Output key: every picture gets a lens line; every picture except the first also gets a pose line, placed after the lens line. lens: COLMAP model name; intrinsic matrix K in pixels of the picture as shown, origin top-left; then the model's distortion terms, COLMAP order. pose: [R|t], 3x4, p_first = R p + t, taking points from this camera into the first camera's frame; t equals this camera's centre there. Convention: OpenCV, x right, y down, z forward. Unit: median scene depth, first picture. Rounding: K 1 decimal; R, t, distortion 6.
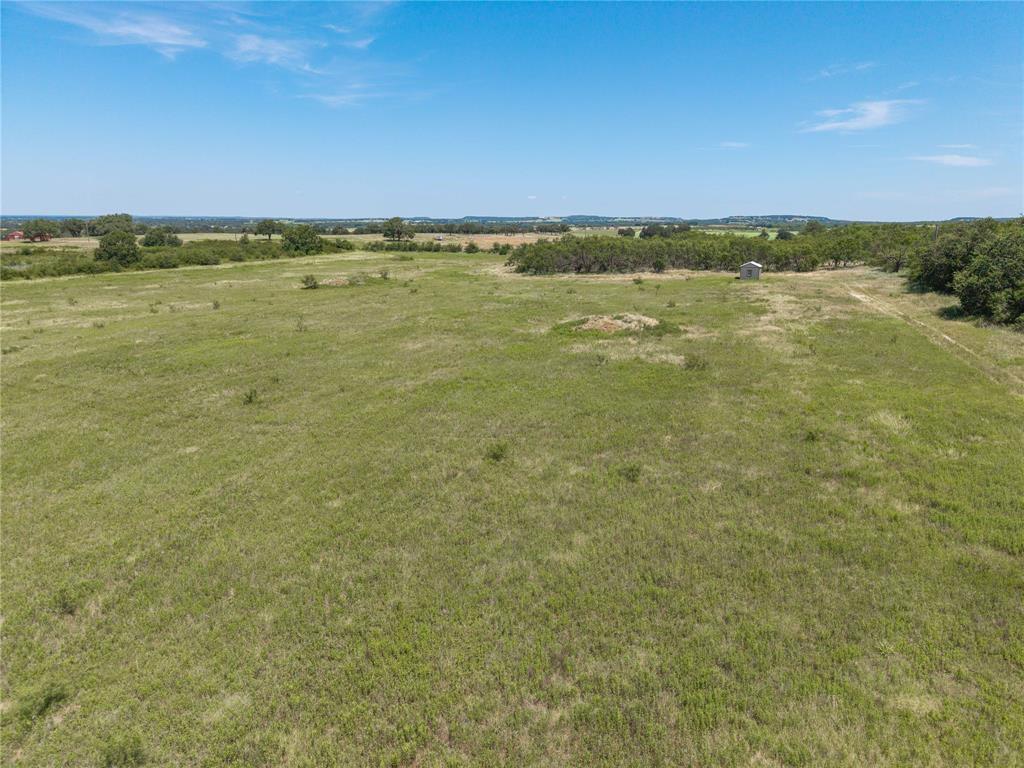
lens RADIAL K [[690.5, 0, 512.0], [0, 690.5, 384.0], [0, 0, 1]] dist [0.030553, -0.015879]
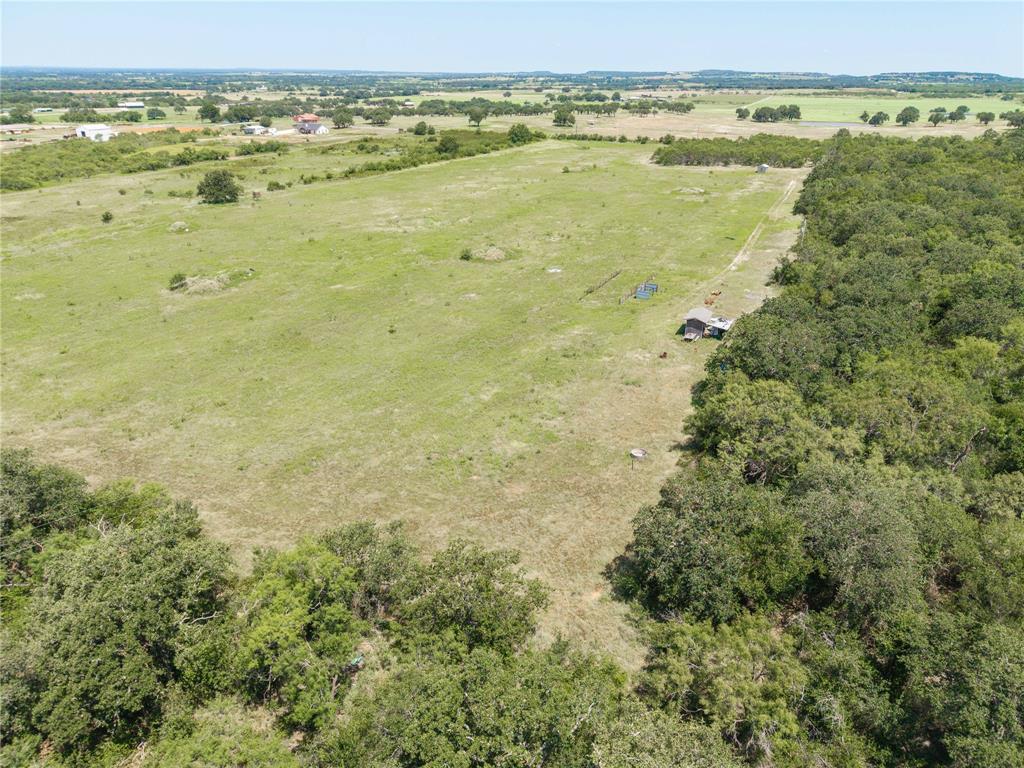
lens RADIAL K [[690.5, 0, 512.0], [0, 690.5, 384.0], [0, 0, 1]] dist [0.030553, -0.015879]
pose [[0.986768, 0.067462, -0.147439, -0.074477], [-0.038699, 0.981044, 0.189883, 0.116914], [0.157454, -0.181664, 0.970673, -1.325268]]
